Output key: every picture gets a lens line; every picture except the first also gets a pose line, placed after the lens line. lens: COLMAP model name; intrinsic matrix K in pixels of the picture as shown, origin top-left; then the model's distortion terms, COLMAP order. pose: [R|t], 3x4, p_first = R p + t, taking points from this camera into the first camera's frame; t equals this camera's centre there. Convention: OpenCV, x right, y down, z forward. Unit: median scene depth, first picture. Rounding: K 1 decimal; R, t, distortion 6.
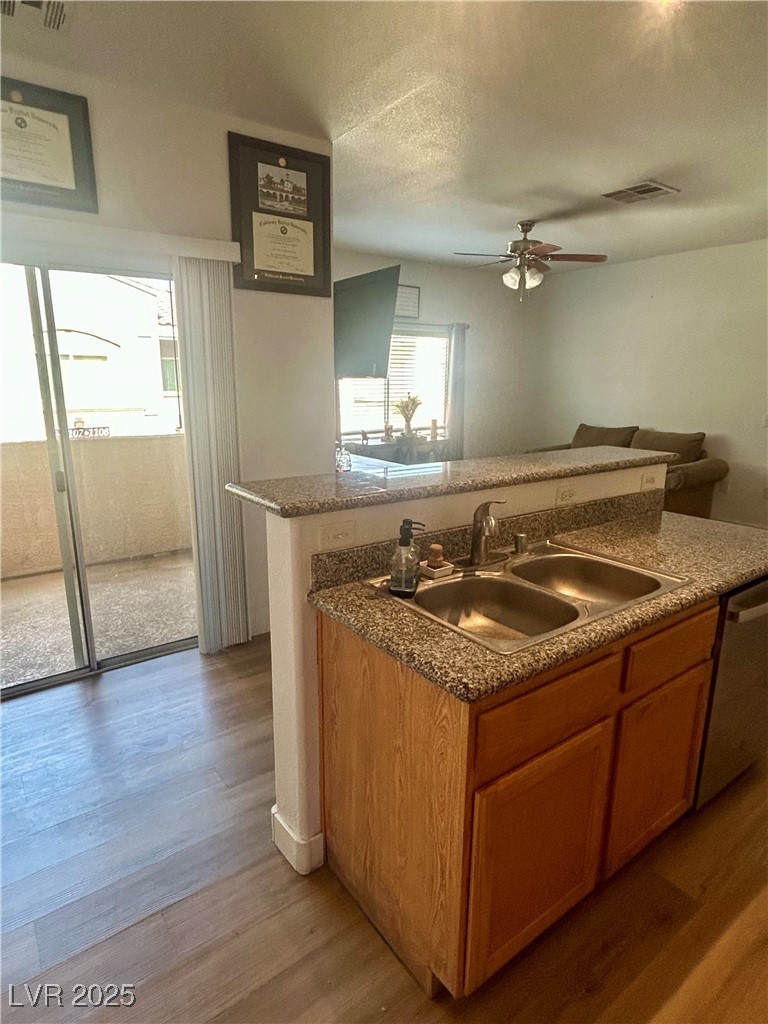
lens RADIAL K [[565.7, 0, 385.0], [0, 565.7, 510.1], [0, 0, 1]] dist [-0.003975, -0.001396]
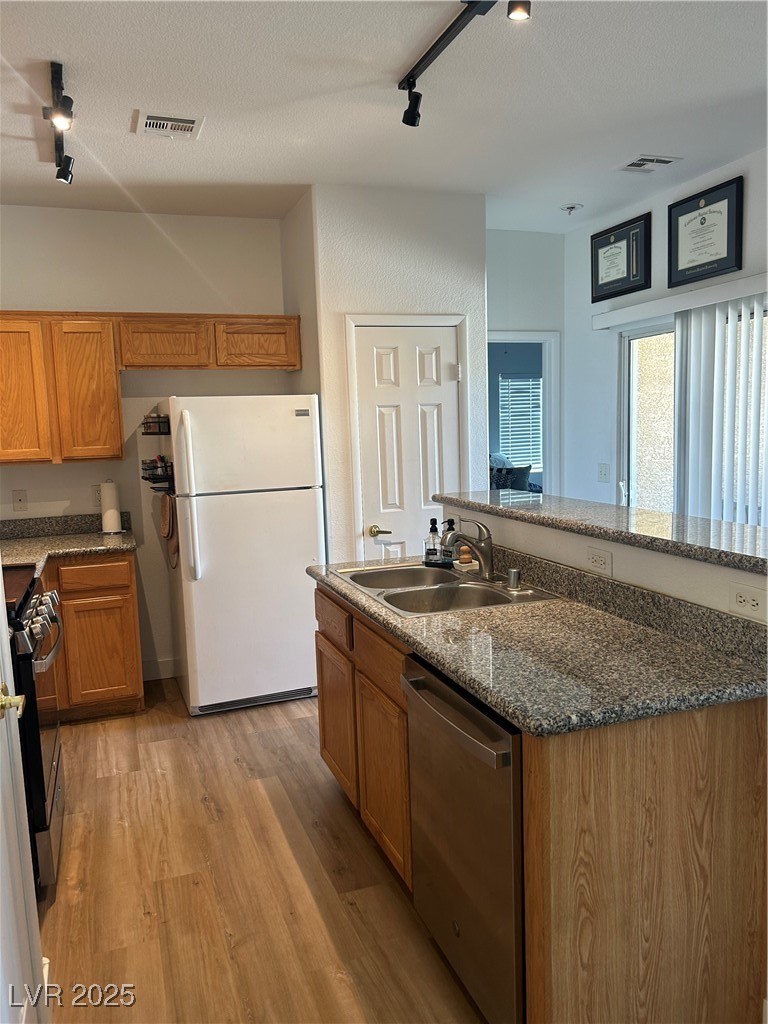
lens RADIAL K [[782.6, 0, 390.2], [0, 782.6, 518.9], [0, 0, 1]] dist [0.056347, -0.069655]
pose [[-0.290110, 0.116195, -0.949913, 1.429169], [-0.185160, 0.967030, 0.174838, -0.218838], [0.938910, 0.226608, -0.259031, 0.993914]]
